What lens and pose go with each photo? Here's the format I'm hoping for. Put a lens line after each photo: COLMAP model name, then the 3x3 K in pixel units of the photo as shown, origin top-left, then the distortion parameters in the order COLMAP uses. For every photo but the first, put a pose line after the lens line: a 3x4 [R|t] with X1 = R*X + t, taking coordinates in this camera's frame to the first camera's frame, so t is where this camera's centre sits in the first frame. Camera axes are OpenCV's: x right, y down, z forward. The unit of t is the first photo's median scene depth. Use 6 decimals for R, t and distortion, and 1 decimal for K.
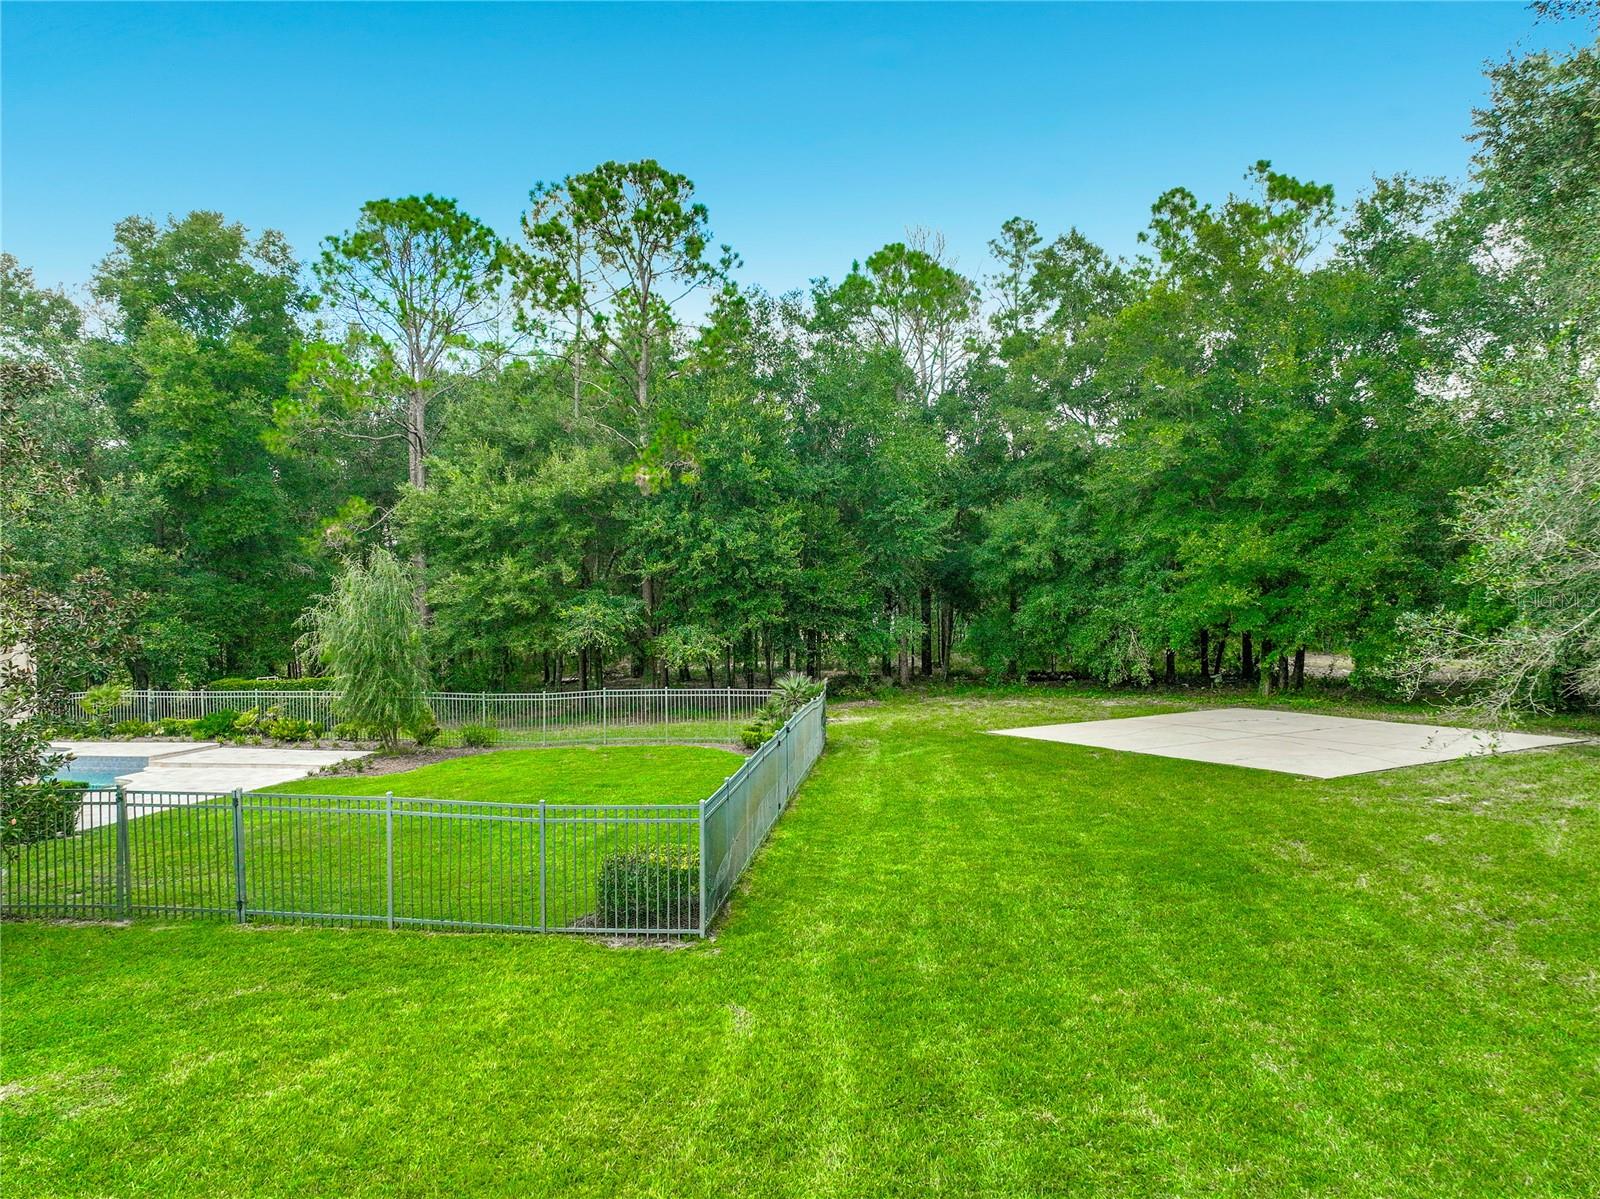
lens RADIAL K [[1095.7, 0, 805.7], [0, 1095.7, 633.1], [0, 0, 1]] dist [-0.007144, 0.000911]
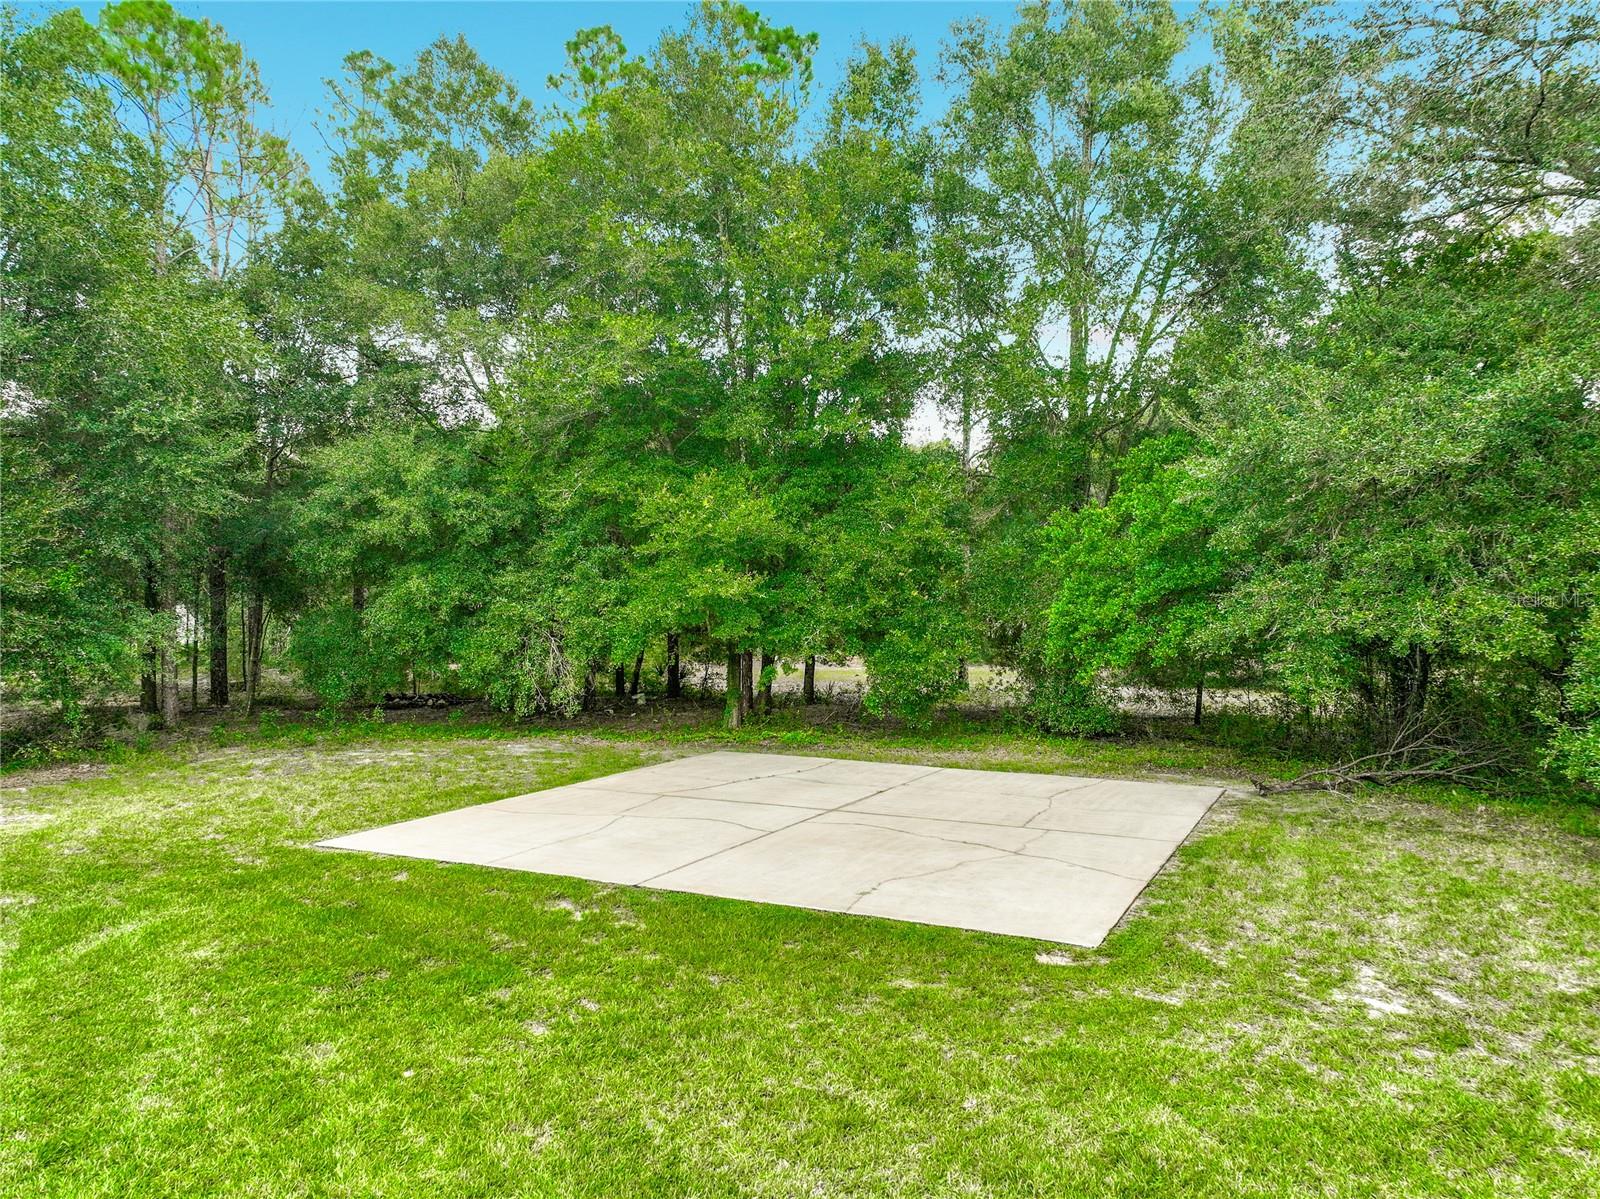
lens RADIAL K [[1095.7, 0, 805.7], [0, 1095.7, 633.1], [0, 0, 1]] dist [-0.007144, 0.000911]
pose [[0.835653, -0.000331, 0.549258, 0.060924], [0.003634, 0.999981, -0.004927, -0.000235], [-0.549246, 0.006113, 0.835639, 0.356315]]
